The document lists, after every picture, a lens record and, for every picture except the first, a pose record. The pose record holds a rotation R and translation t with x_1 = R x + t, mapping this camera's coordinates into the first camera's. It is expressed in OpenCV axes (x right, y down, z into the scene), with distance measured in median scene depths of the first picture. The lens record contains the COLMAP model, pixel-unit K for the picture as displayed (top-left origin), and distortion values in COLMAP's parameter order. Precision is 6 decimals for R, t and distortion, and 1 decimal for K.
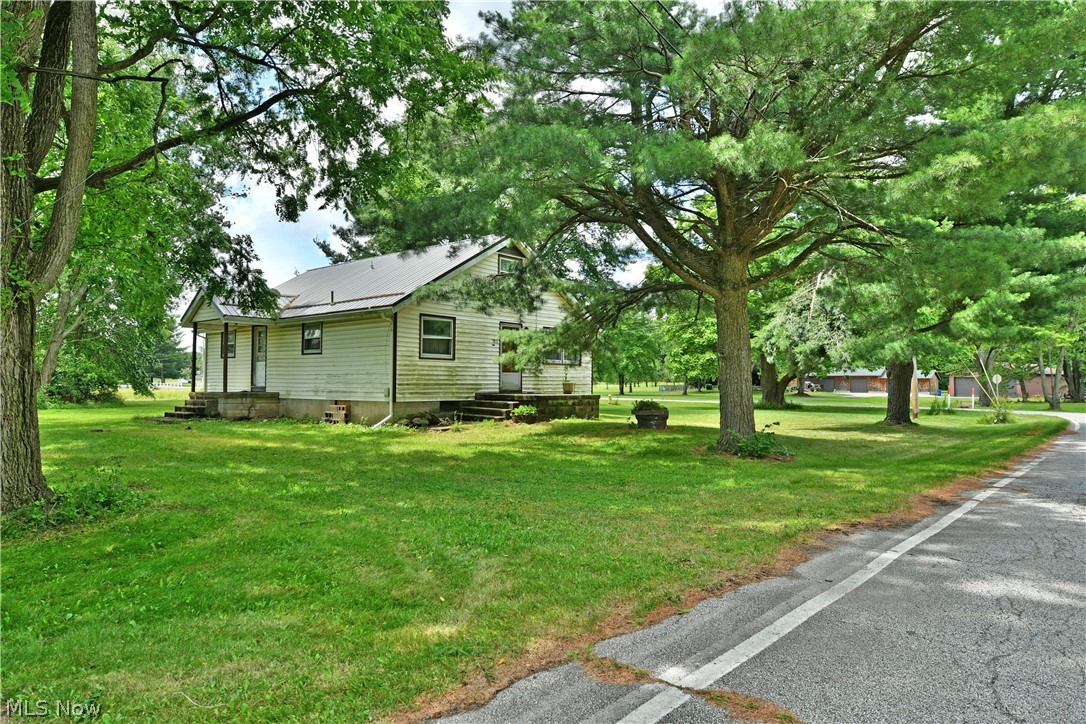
lens RADIAL K [[656.6, 0, 543.0], [0, 656.6, 362.0], [0, 0, 1]] dist [-0.002210, 0.000001]
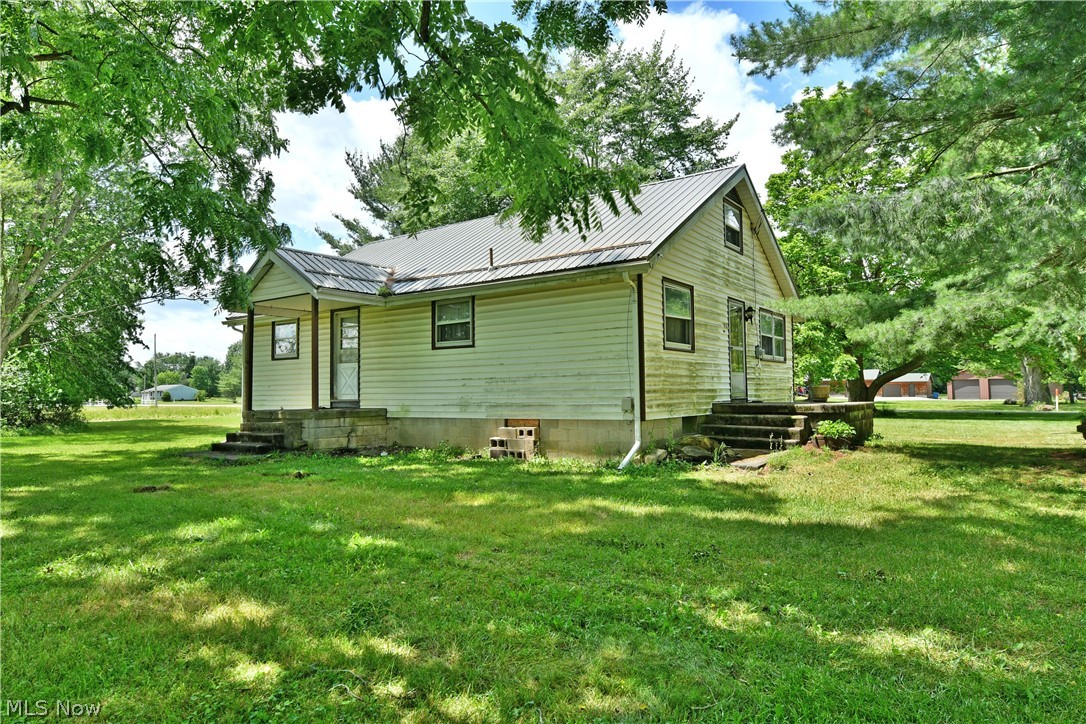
lens RADIAL K [[638.1, 0, 527.4], [0, 638.1, 359.6], [0, 0, 1]] dist [-0.016436, -0.000804]
pose [[0.996589, -0.013169, 0.081465, -0.328048], [0.014942, 0.999664, -0.021195, 0.013882], [-0.081158, 0.022340, 0.996451, 0.370748]]
